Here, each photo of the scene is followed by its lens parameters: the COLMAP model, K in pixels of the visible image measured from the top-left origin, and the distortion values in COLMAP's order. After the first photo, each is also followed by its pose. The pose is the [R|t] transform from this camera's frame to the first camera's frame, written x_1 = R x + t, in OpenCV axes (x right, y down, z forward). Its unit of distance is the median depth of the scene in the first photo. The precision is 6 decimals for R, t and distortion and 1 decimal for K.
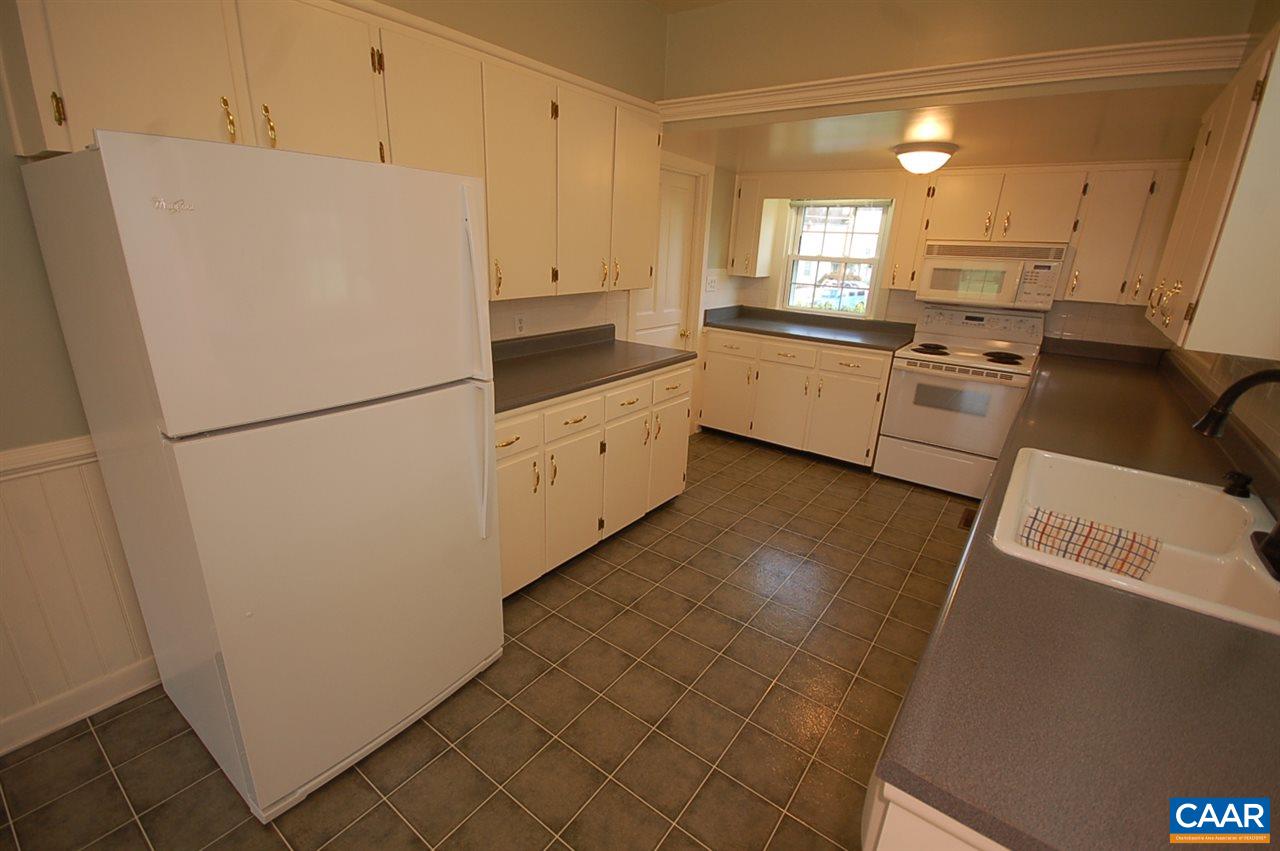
lens RADIAL K [[567.0, 0, 637.0], [0, 567.0, 431.3], [0, 0, 1]] dist [0.000044, -0.001977]
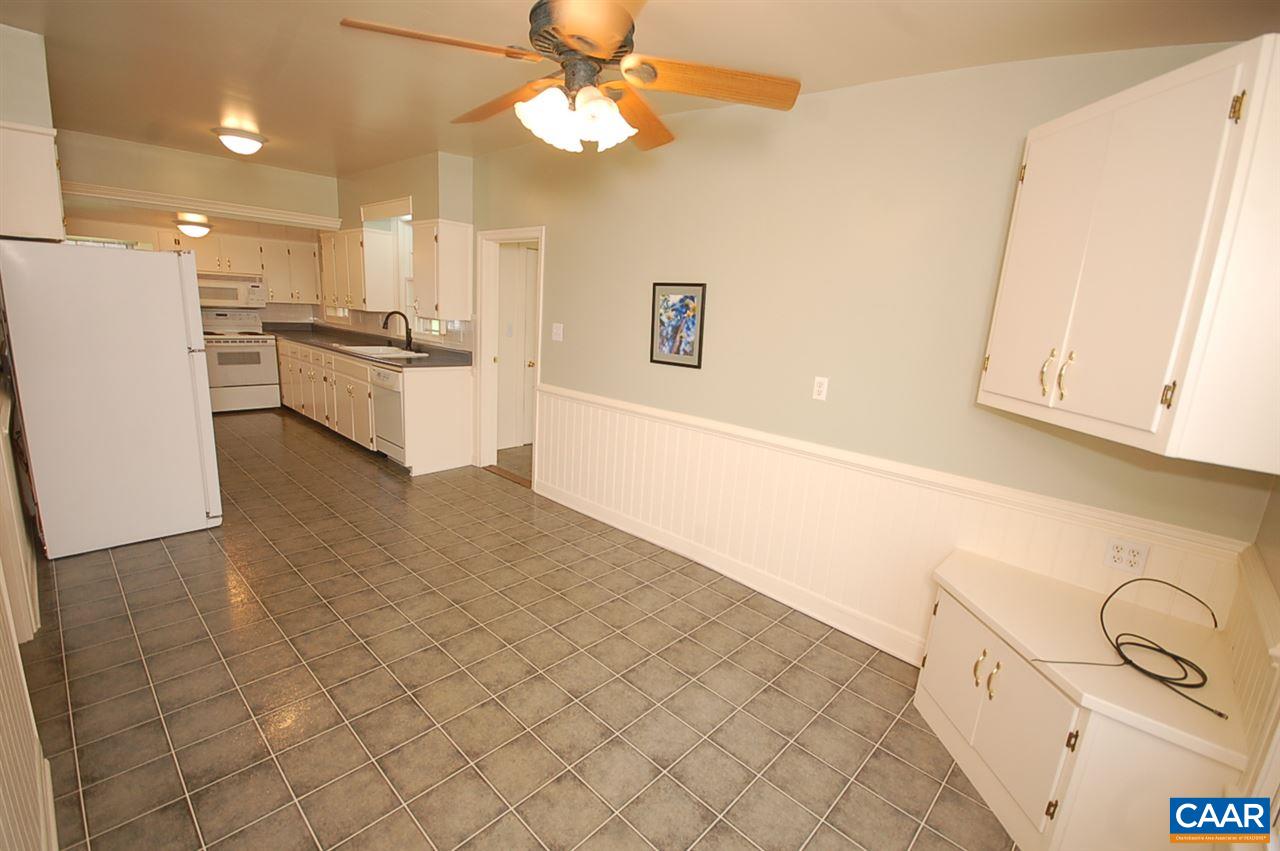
lens RADIAL K [[567.0, 0, 636.8], [0, 567.0, 430.3], [0, 0, 1]] dist [0.000044, -0.001977]
pose [[0.117927, -0.249310, 0.961217, -1.037885], [0.265261, 0.940706, 0.211447, 0.107826], [-0.956938, 0.230038, 0.177067, -0.462497]]
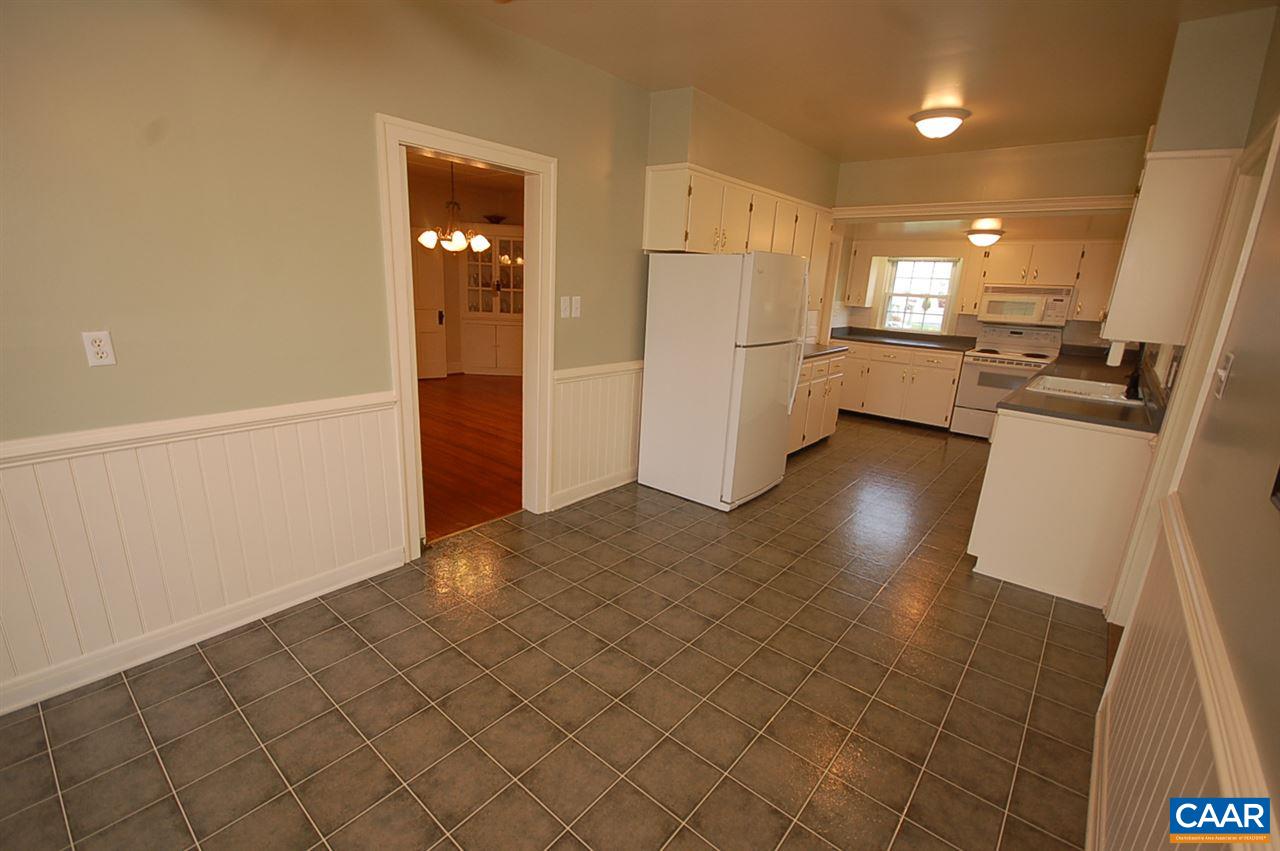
lens RADIAL K [[567.0, 0, 632.2], [0, 567.0, 427.7], [0, 0, 1]] dist [0.000044, -0.001977]
pose [[0.997982, 0.019802, -0.060339, -0.365481], [-0.024008, 0.997272, -0.069800, 0.198141], [0.058792, 0.071108, 0.995735, -0.605663]]
